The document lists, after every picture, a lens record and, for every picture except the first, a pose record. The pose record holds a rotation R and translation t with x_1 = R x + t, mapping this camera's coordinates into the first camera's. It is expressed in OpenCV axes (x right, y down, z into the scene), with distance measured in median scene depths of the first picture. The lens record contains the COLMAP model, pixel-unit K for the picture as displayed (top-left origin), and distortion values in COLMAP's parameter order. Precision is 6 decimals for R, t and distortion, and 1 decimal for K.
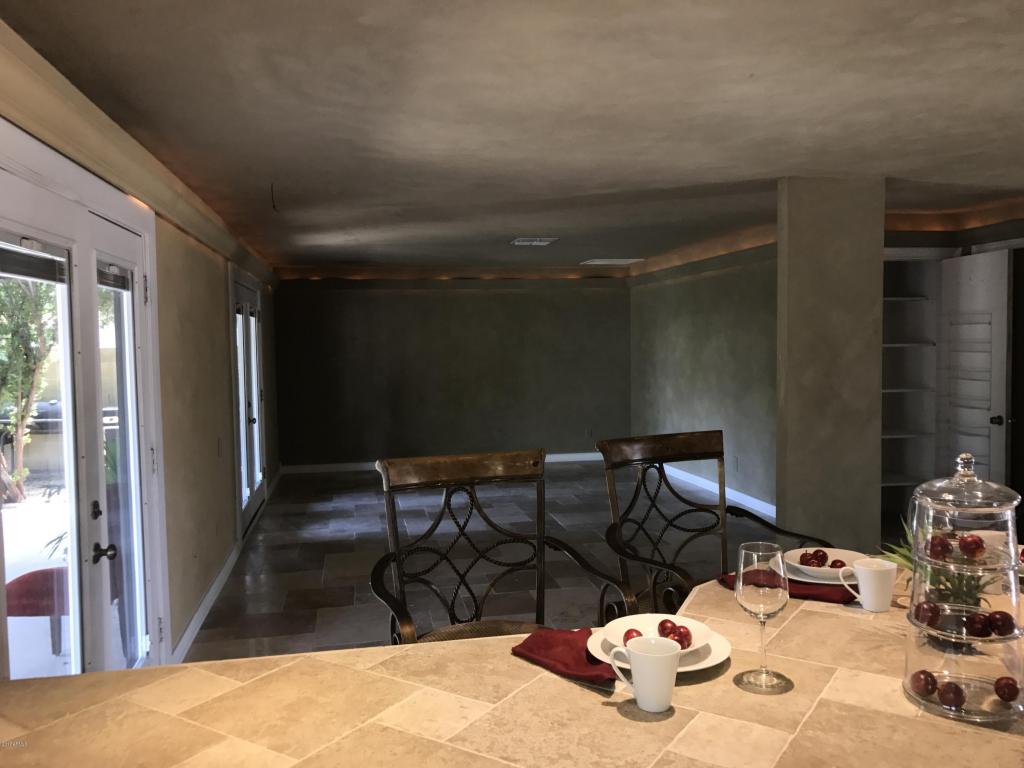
lens RADIAL K [[832.3, 0, 515.7], [0, 832.3, 385.7], [0, 0, 1]] dist [0.029976, -0.041962]
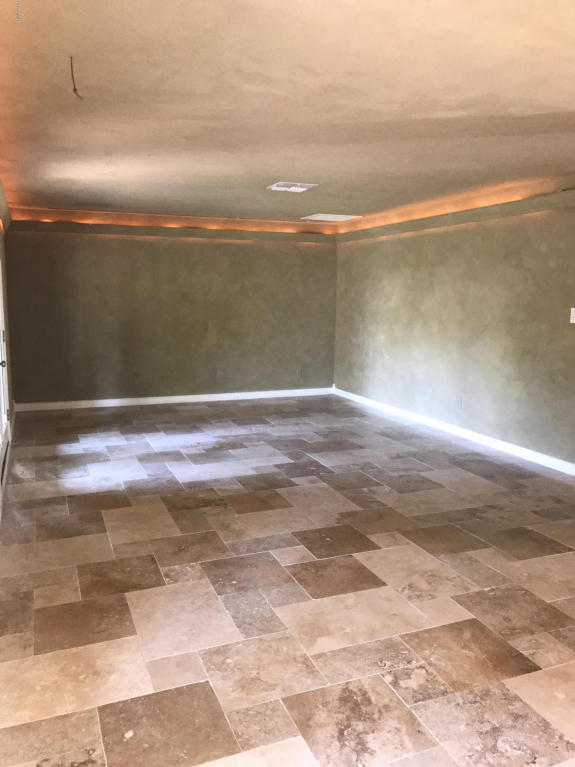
lens RADIAL K [[623.4, 0, 285.6], [0, 623.4, 382.7], [0, 0, 1]] dist [0.029976, -0.041962]
pose [[0.982227, -0.001945, 0.187688, -0.112770], [-0.014488, 0.996178, 0.086138, -0.002104], [-0.187138, -0.087327, 0.978444, 0.209976]]
